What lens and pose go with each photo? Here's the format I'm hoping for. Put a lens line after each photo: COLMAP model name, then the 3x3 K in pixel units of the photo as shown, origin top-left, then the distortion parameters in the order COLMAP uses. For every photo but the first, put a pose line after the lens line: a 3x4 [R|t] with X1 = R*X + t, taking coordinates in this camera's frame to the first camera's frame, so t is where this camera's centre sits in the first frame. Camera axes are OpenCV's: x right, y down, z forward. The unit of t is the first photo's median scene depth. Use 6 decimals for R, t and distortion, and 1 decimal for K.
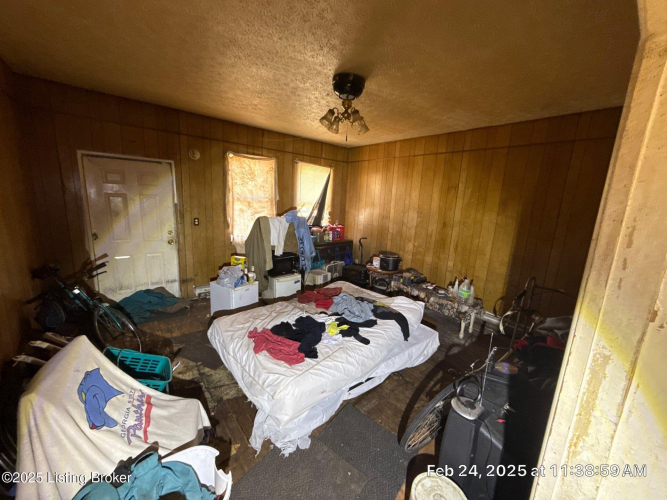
lens RADIAL K [[267.9, 0, 330.7], [0, 267.9, 250.1], [0, 0, 1]] dist [-0.000969, -0.000043]
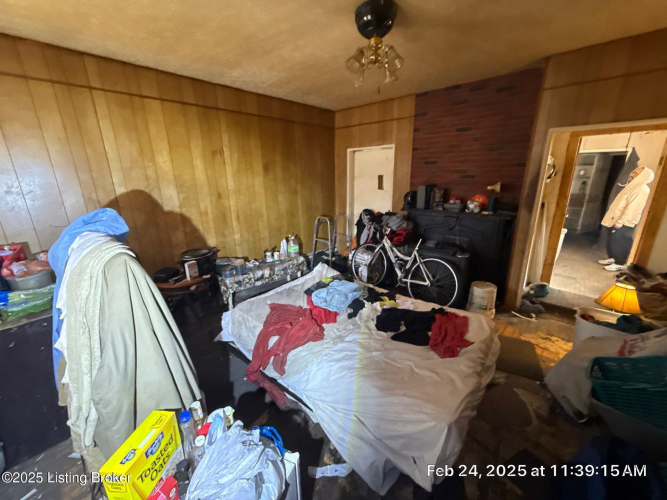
lens RADIAL K [[267.9, 0, 332.9], [0, 267.9, 247.2], [0, 0, 1]] dist [-0.000969, -0.000043]
pose [[0.693825, -0.264504, 0.669809, 0.045613], [0.194274, 0.964369, 0.179585, -0.016020], [-0.693443, 0.005526, 0.720490, 0.099960]]
